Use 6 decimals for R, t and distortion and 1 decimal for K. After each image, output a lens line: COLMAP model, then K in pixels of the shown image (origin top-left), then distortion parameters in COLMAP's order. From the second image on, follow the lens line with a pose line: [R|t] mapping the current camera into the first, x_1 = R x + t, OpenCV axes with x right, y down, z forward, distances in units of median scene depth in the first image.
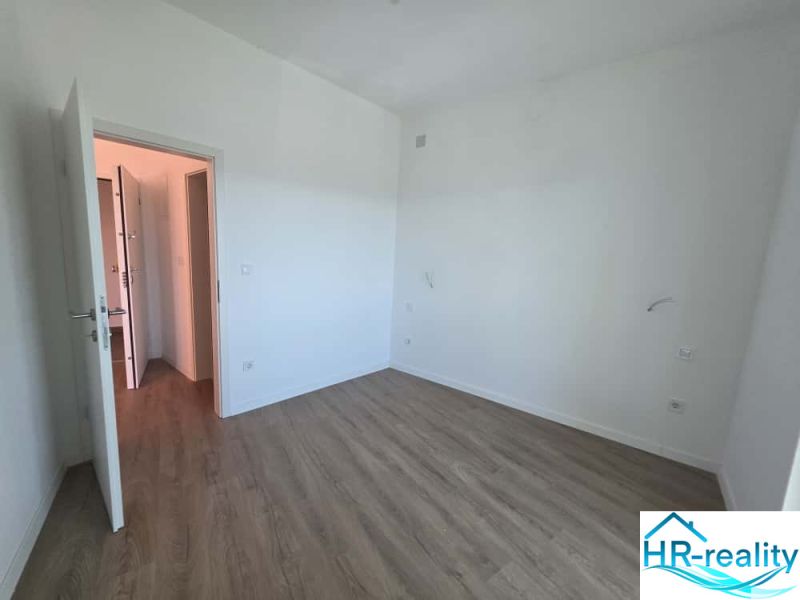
lens RADIAL K [[318.5, 0, 398.4], [0, 318.5, 297.6], [0, 0, 1]] dist [0.001358, 0.000141]
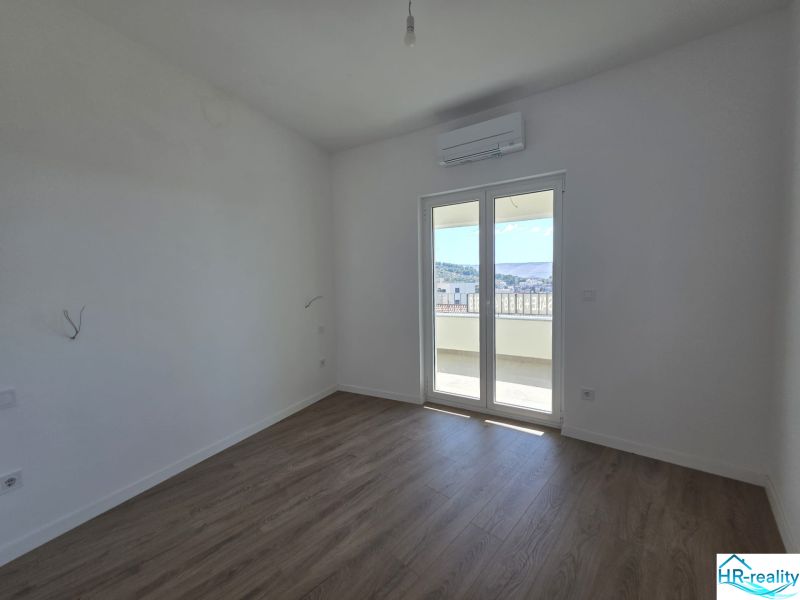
lens RADIAL K [[318.5, 0, 398.4], [0, 318.5, 297.6], [0, 0, 1]] dist [0.001358, 0.000141]
pose [[-0.198239, -0.096574, 0.975384, -0.750755], [0.145708, 0.981173, 0.126761, -0.132582], [-0.969263, 0.167250, -0.180435, 0.884788]]
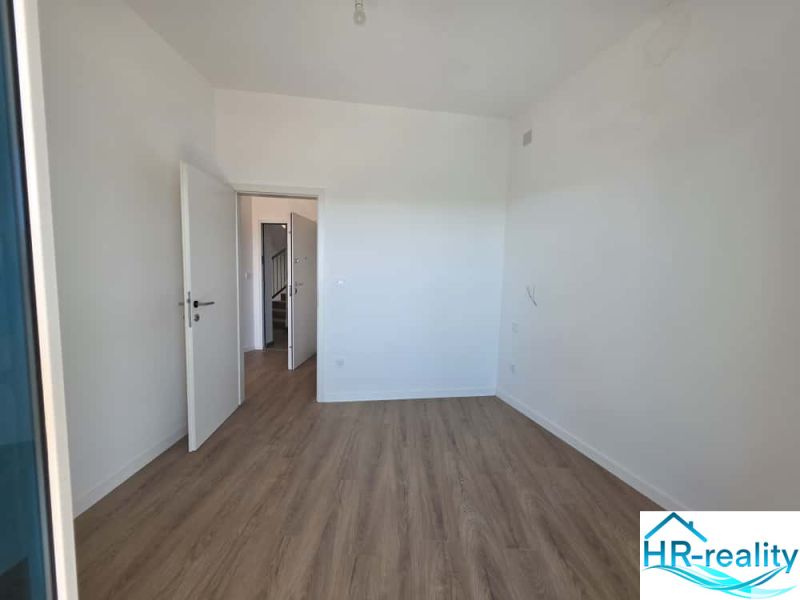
lens RADIAL K [[318.5, 0, 398.4], [0, 318.5, 297.6], [0, 0, 1]] dist [0.001358, 0.000141]
pose [[0.801988, 0.017837, -0.597073, 0.480520], [-0.066342, 0.996030, -0.059356, 0.033068], [0.593644, 0.087214, 0.799988, 0.190621]]
